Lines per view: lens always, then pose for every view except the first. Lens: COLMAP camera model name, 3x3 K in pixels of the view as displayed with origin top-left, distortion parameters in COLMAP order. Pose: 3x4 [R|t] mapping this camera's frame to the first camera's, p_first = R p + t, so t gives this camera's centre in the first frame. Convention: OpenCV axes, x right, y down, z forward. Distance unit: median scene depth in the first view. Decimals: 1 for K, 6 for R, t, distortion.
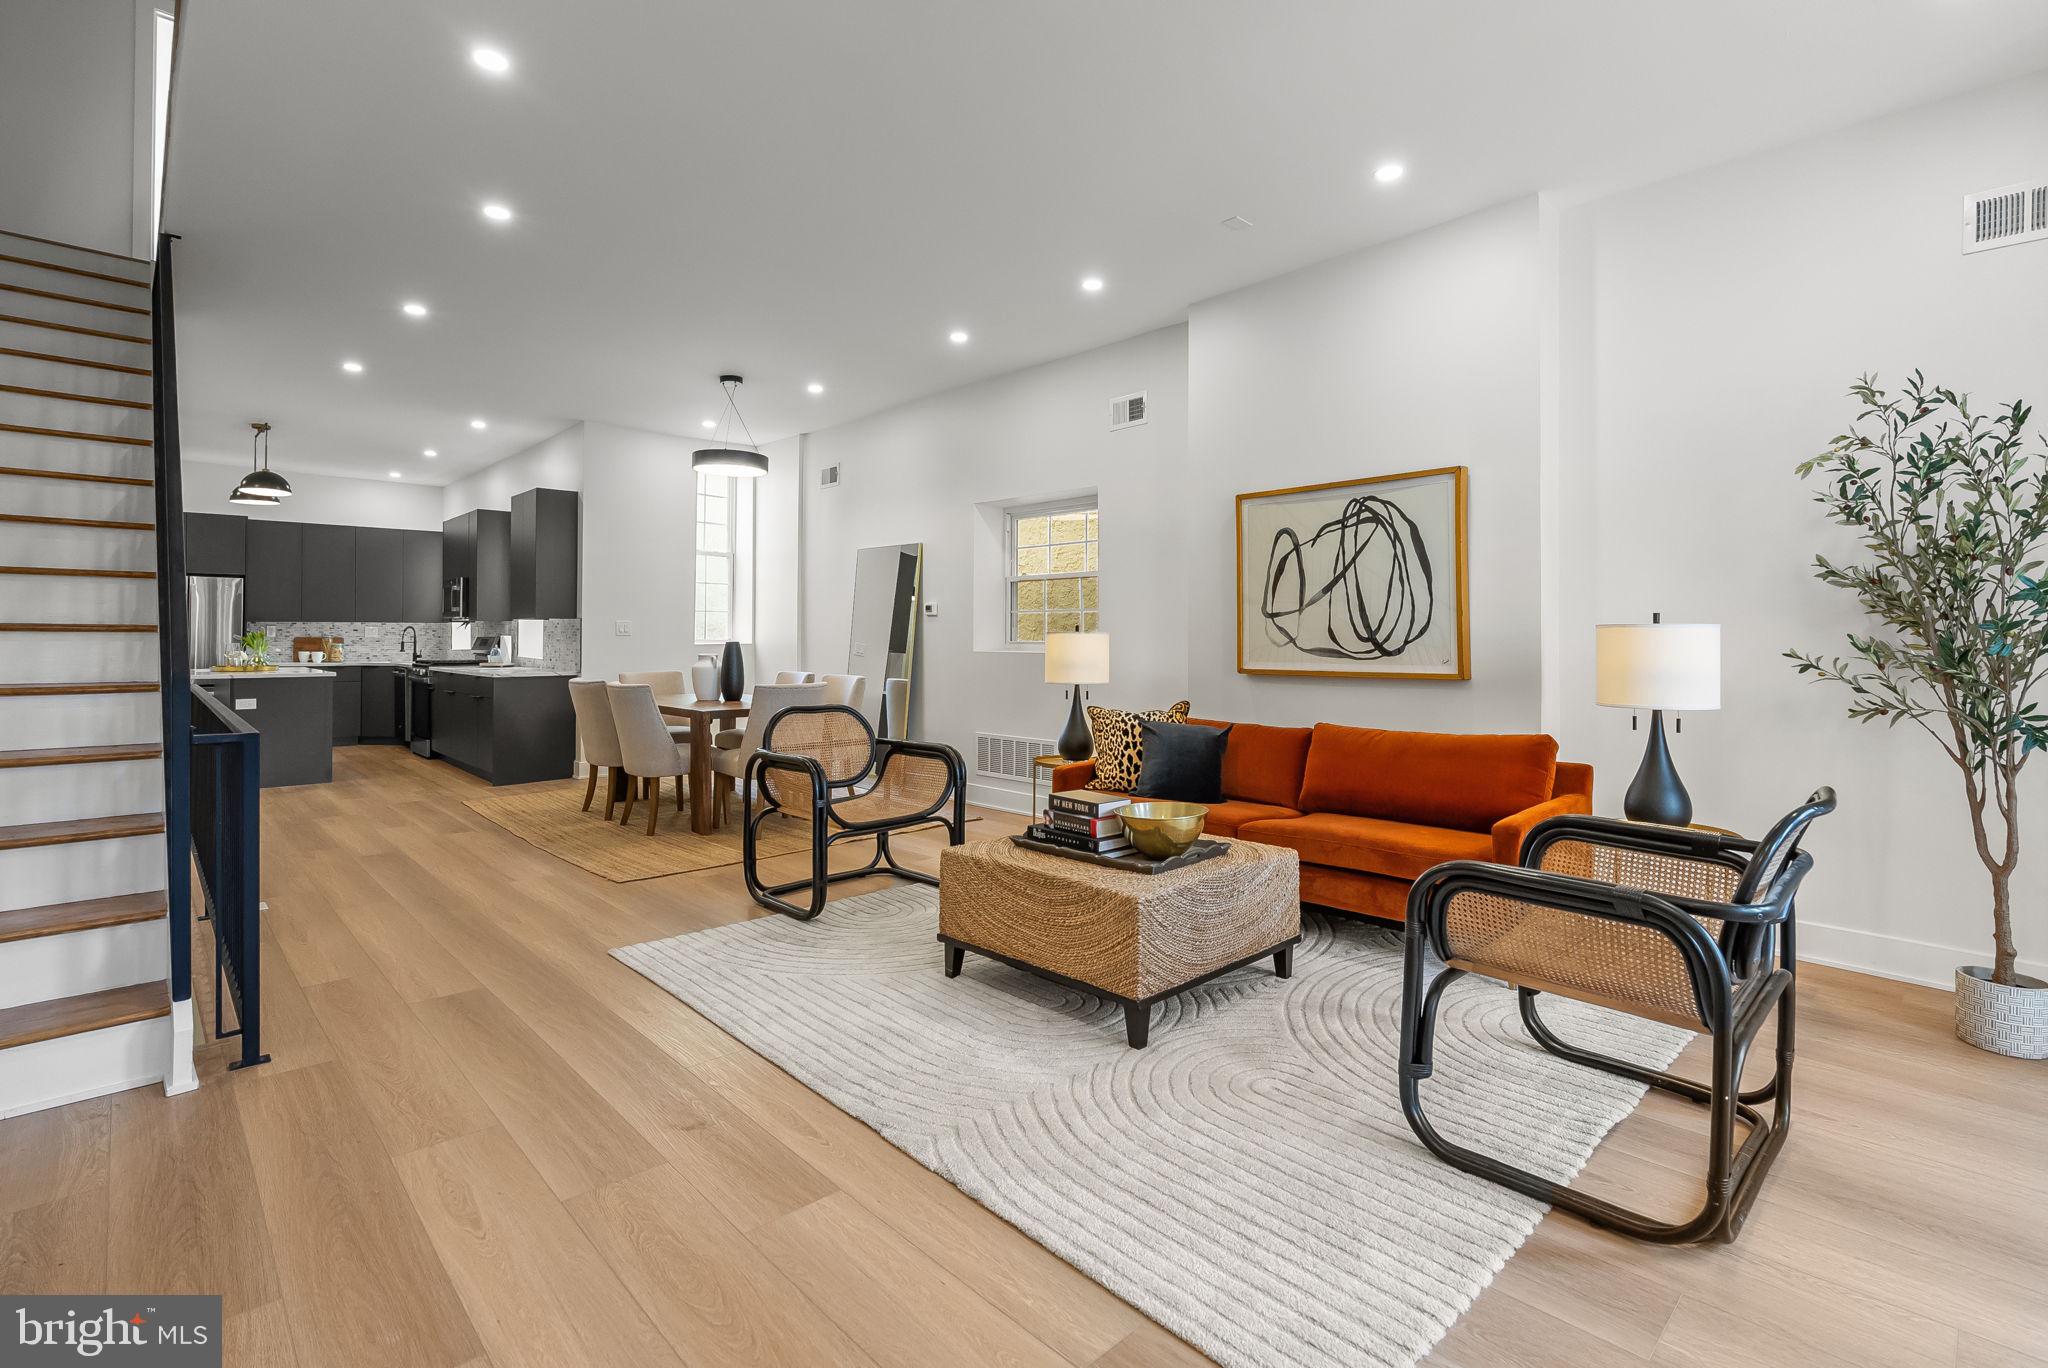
lens RADIAL K [[948.5, 0, 1020.7], [0, 948.5, 625.6], [0, 0, 1]] dist [-0.000512, 0.000244]
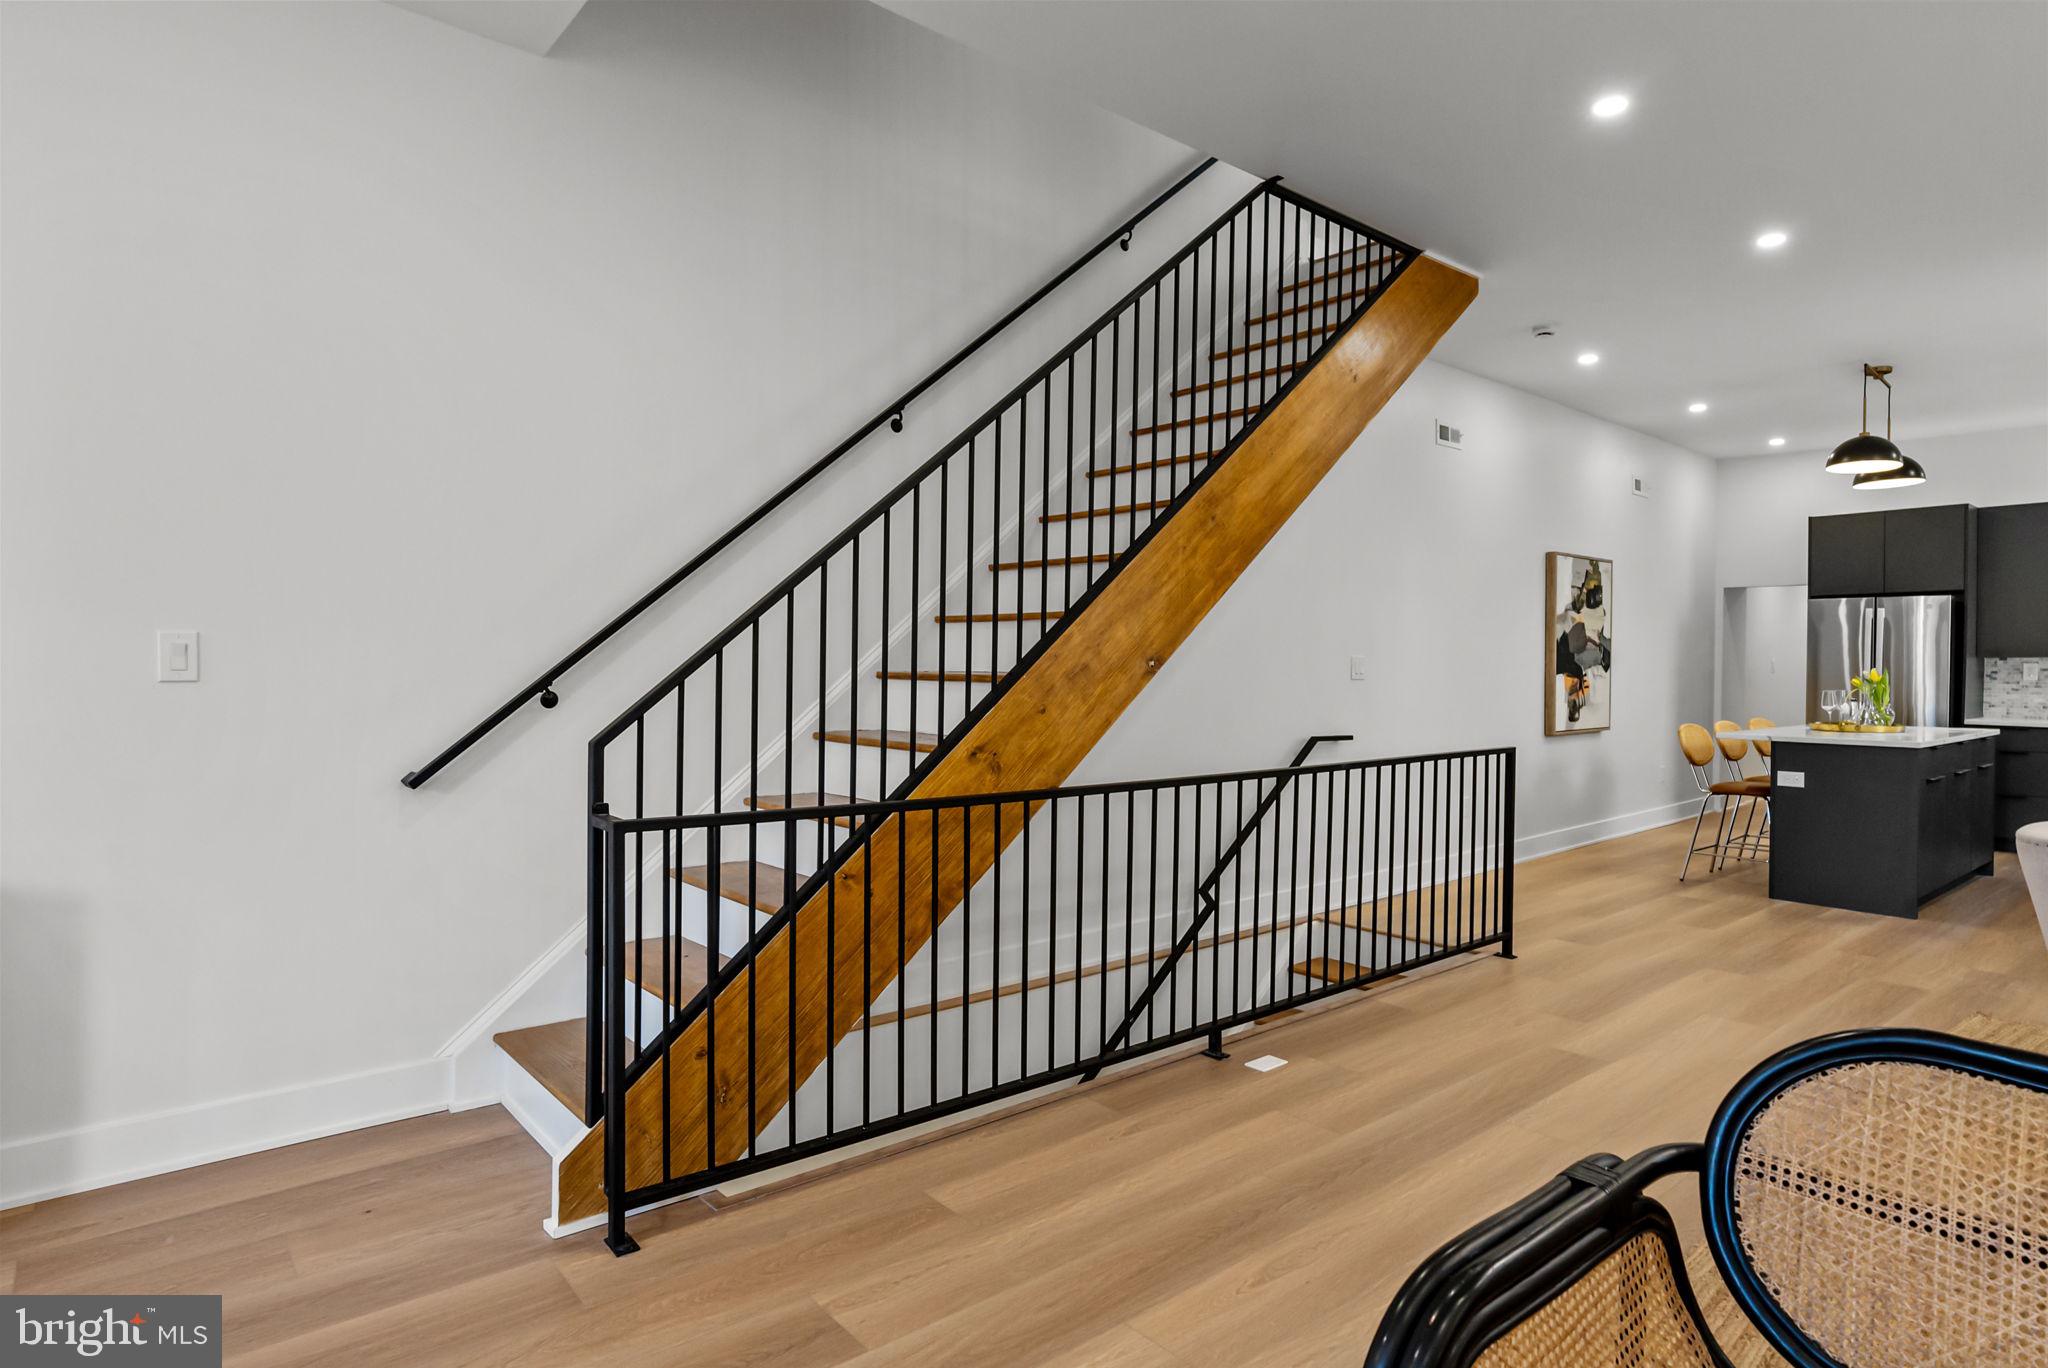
lens RADIAL K [[1106.0, 0, 1024.0], [0, 1106.0, 684.0], [0, 0, 1]] dist [-0.003545, -0.000408]
pose [[-0.058710, 0.015304, -0.998158, 0.021168], [0.008602, 0.999853, 0.014824, -0.003584], [0.998238, -0.007716, -0.058833, 0.428066]]
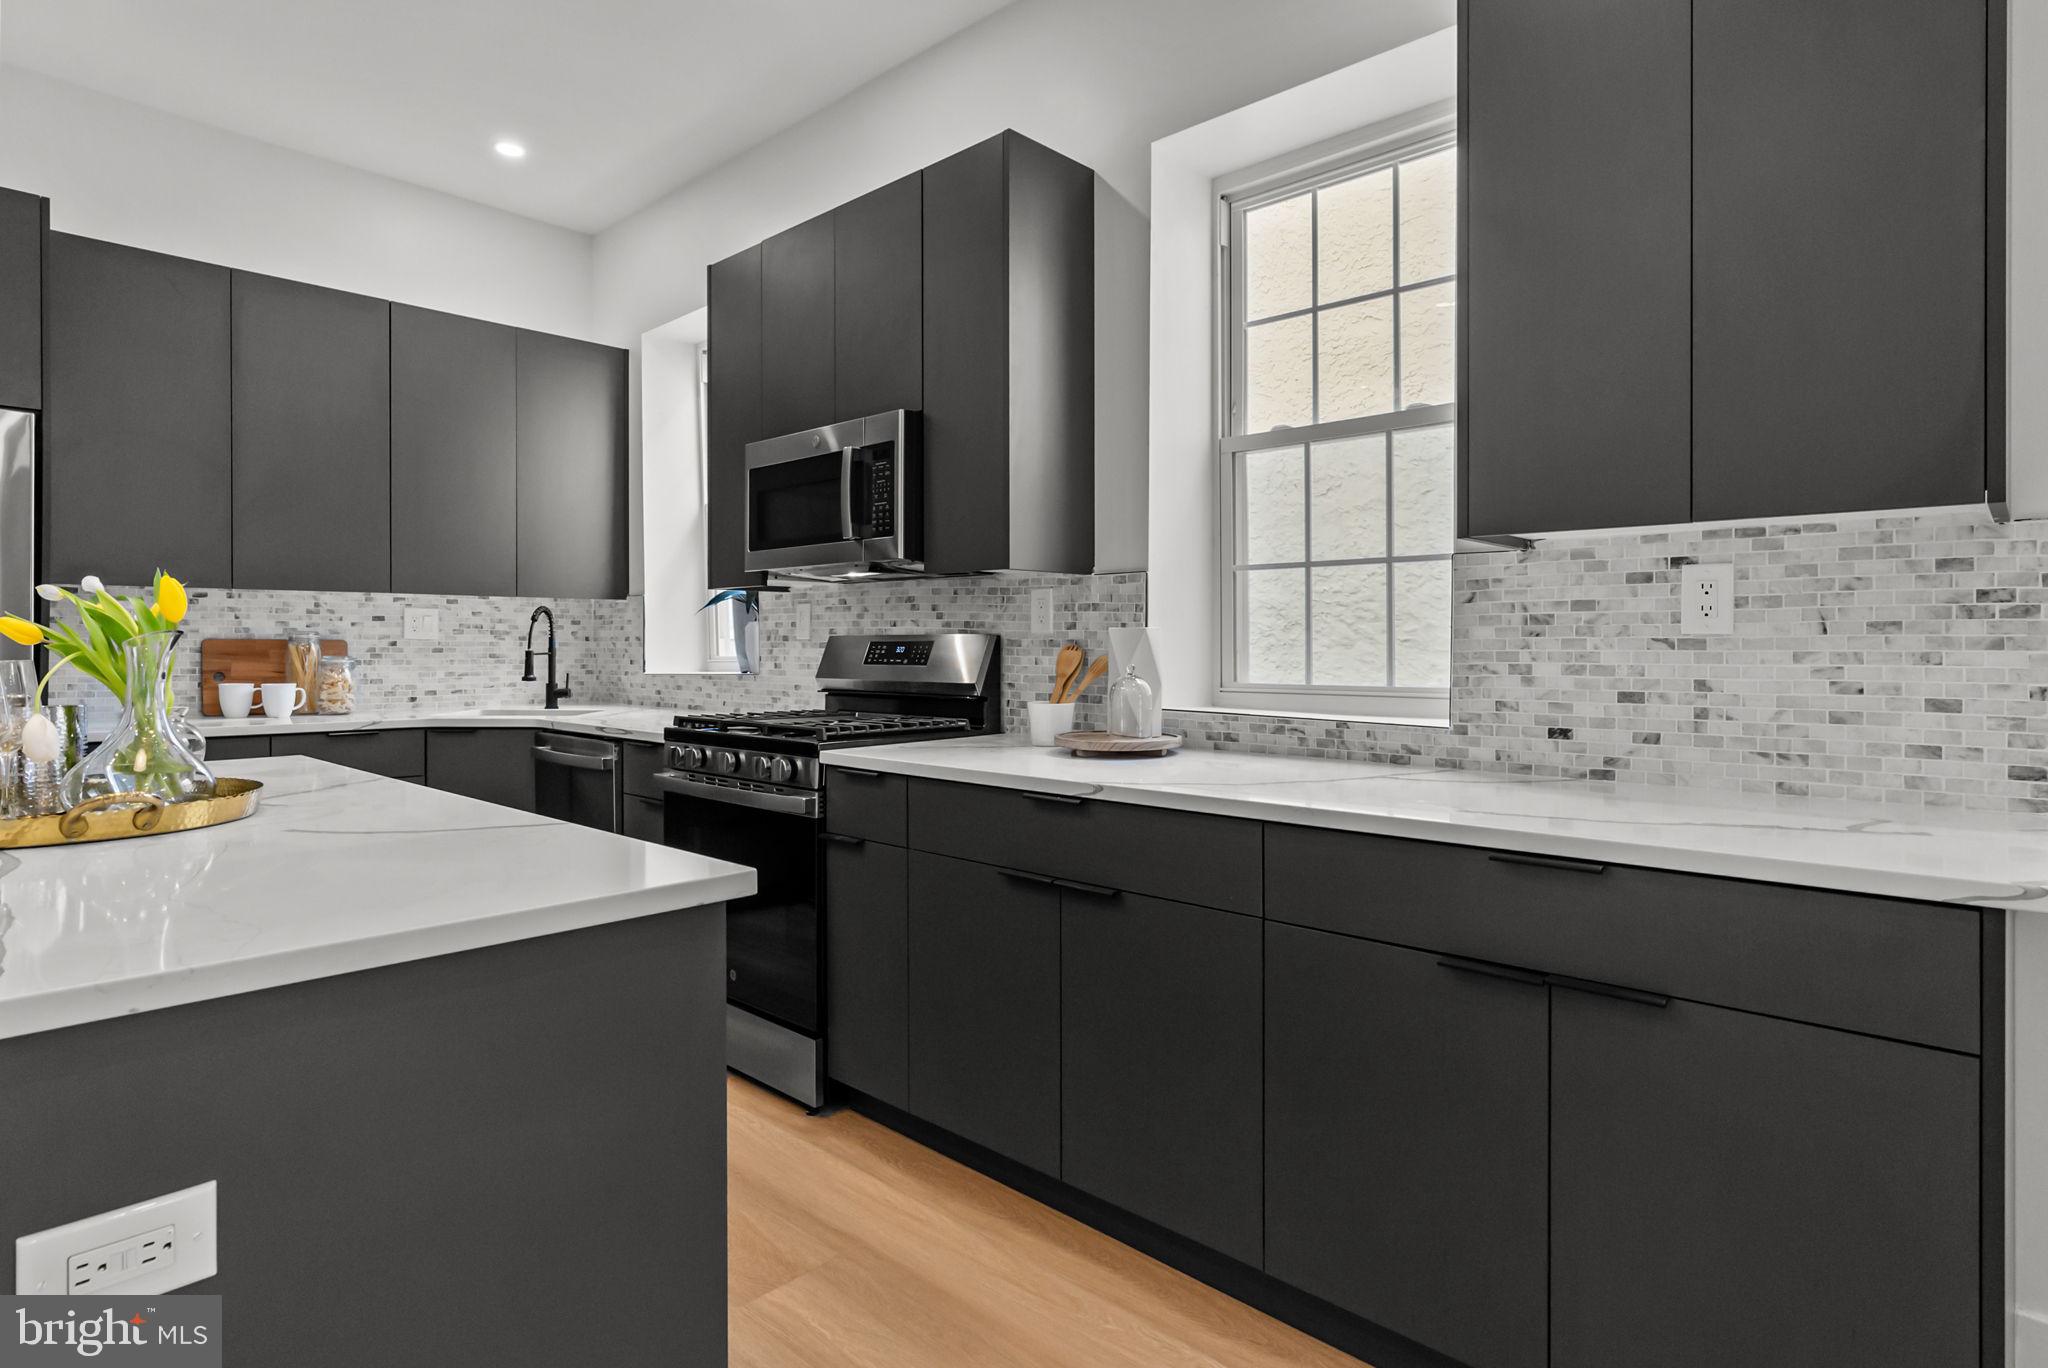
lens RADIAL K [[1095.8, 0, 1038.6], [0, 1095.8, 643.8], [0, 0, 1]] dist [-0.004305, 0.000738]
pose [[0.997840, -0.001607, 0.065676, -0.638566], [0.000936, 0.999947, 0.010248, 0.013243], [-0.065689, -0.010164, 0.997788, 0.770730]]
